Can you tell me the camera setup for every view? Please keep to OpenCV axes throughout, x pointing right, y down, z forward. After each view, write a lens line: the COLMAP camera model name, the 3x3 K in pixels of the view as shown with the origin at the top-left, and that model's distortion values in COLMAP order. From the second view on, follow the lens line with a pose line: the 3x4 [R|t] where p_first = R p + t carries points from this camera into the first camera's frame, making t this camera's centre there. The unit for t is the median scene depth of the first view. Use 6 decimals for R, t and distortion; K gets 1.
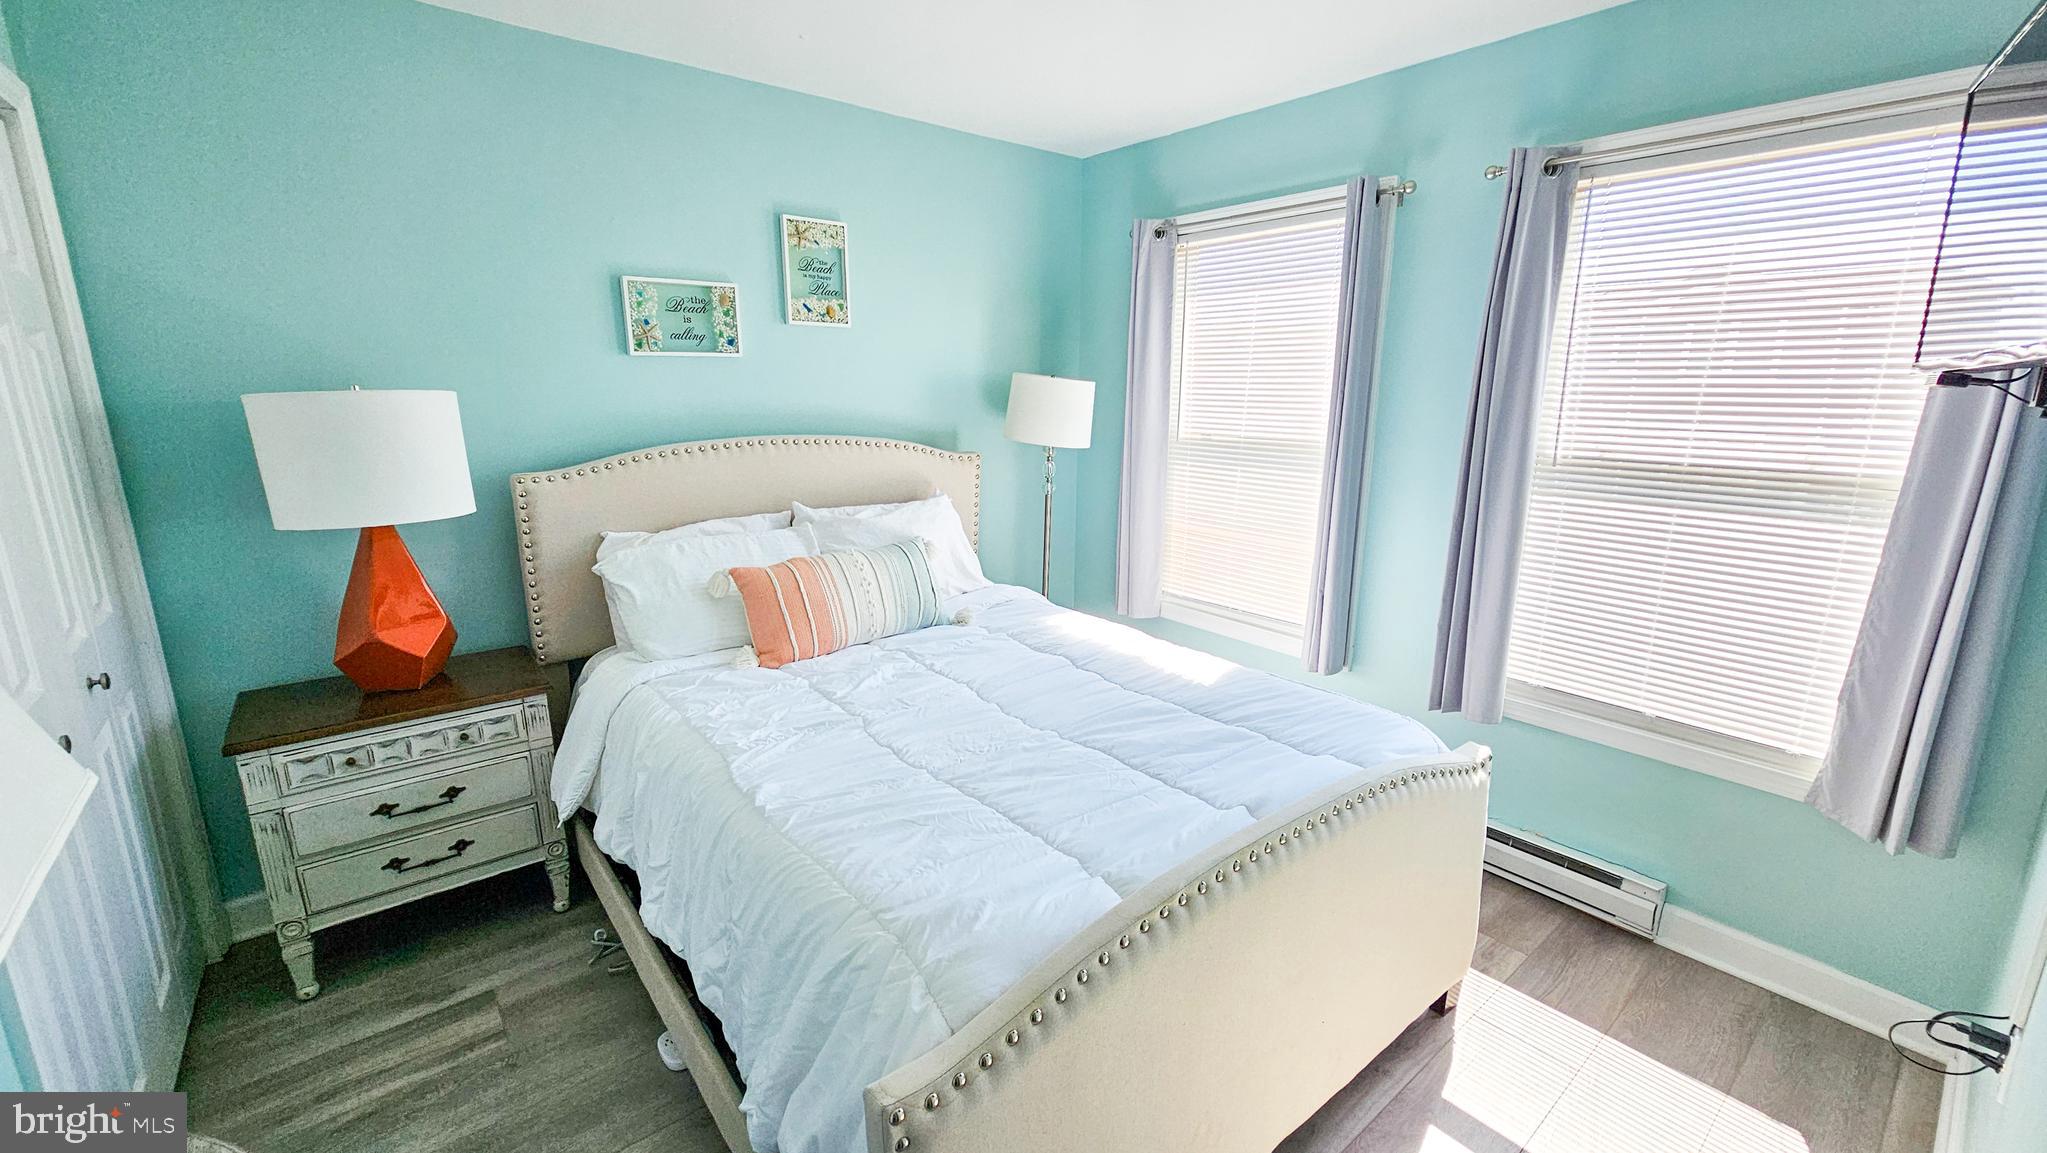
lens RADIAL K [[841.1, 0, 1030.3], [0, 841.1, 580.0], [0, 0, 1]] dist [0.000489, 0.000477]
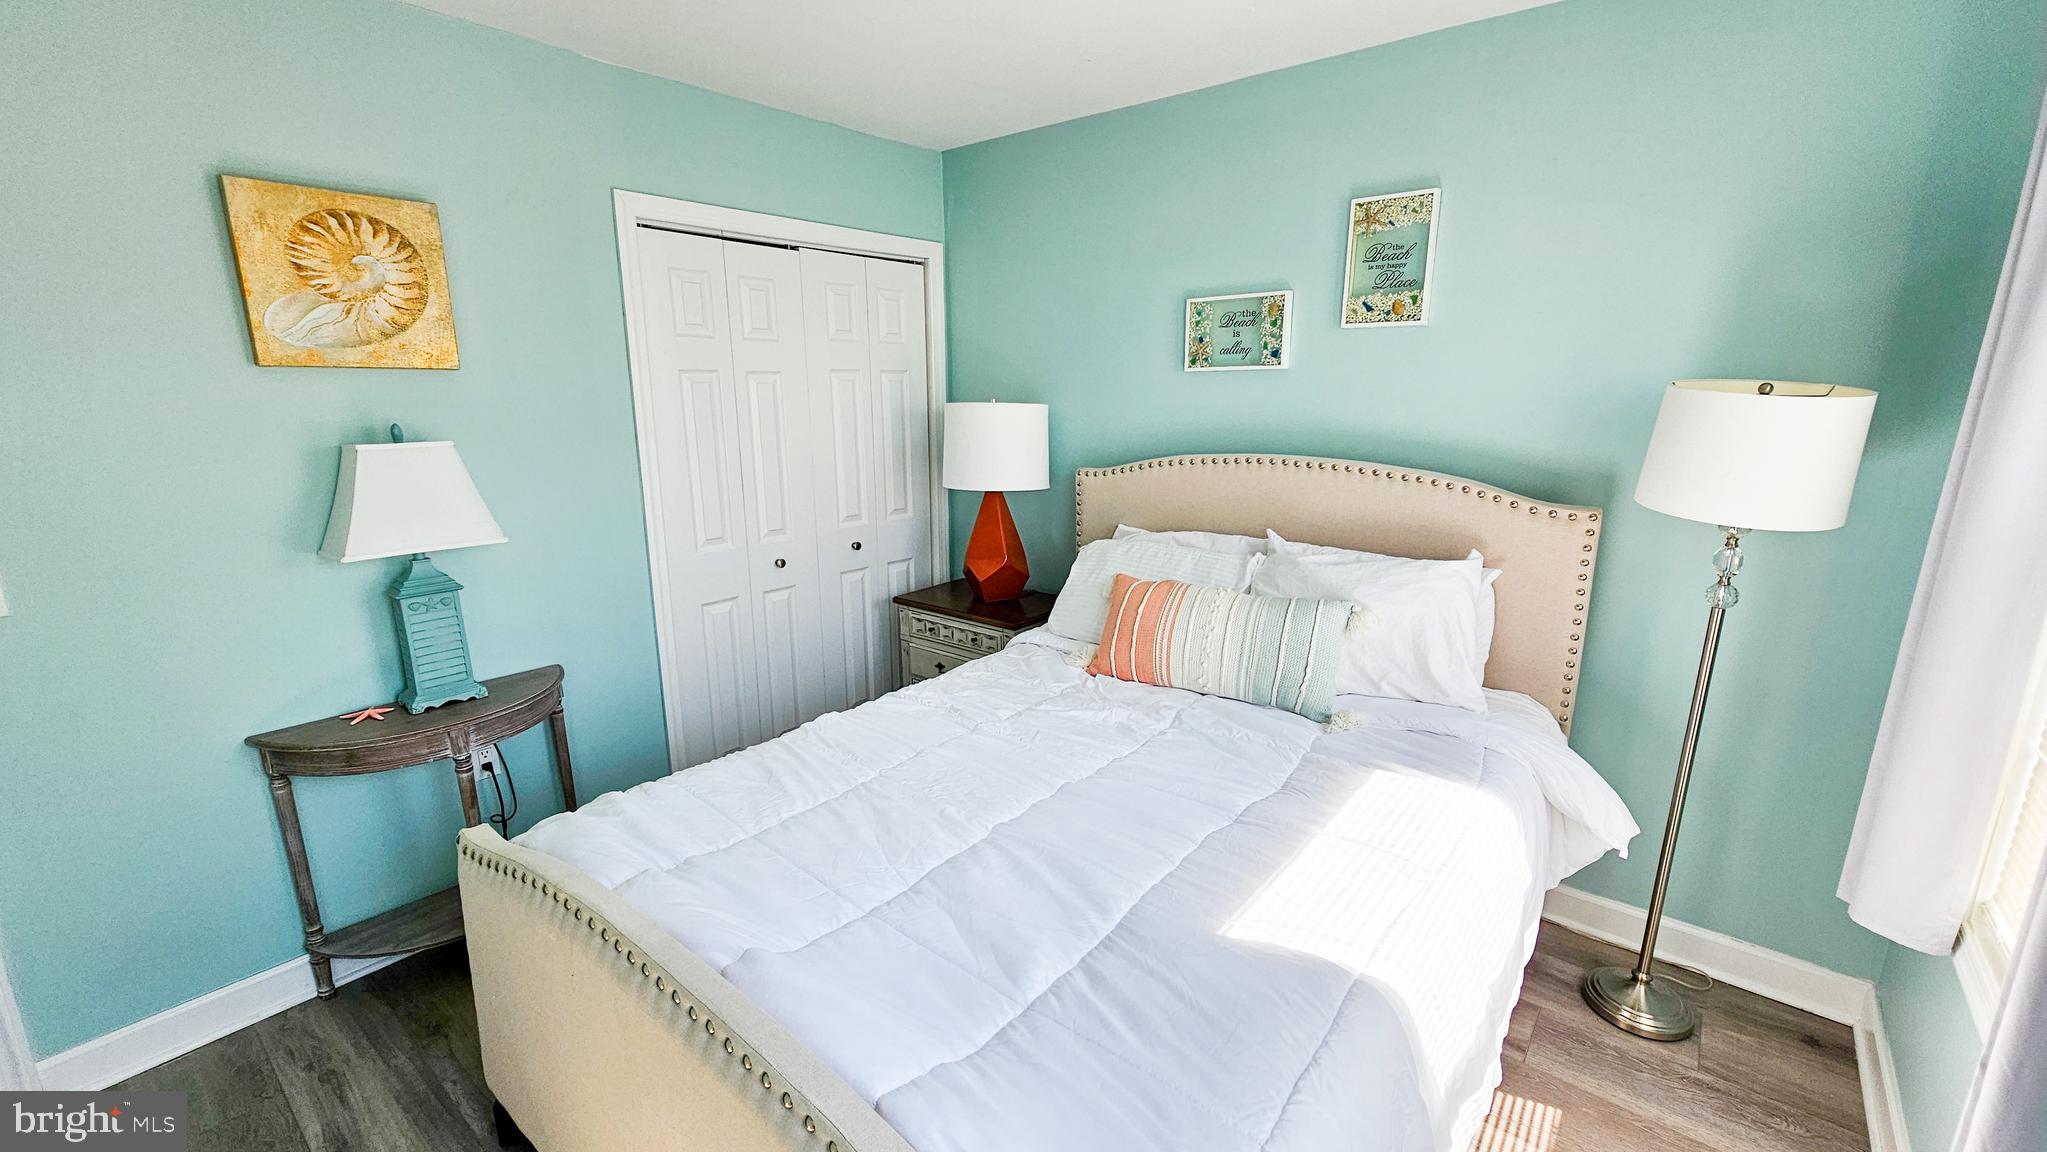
lens RADIAL K [[841.1, 0, 1030.3], [0, 841.1, 579.5], [0, 0, 1]] dist [0.000489, 0.000477]
pose [[0.189531, 0.214129, -0.958241, 0.561980], [-0.220084, 0.960363, 0.171073, -0.144252], [0.956891, 0.178470, 0.229145, 0.581827]]
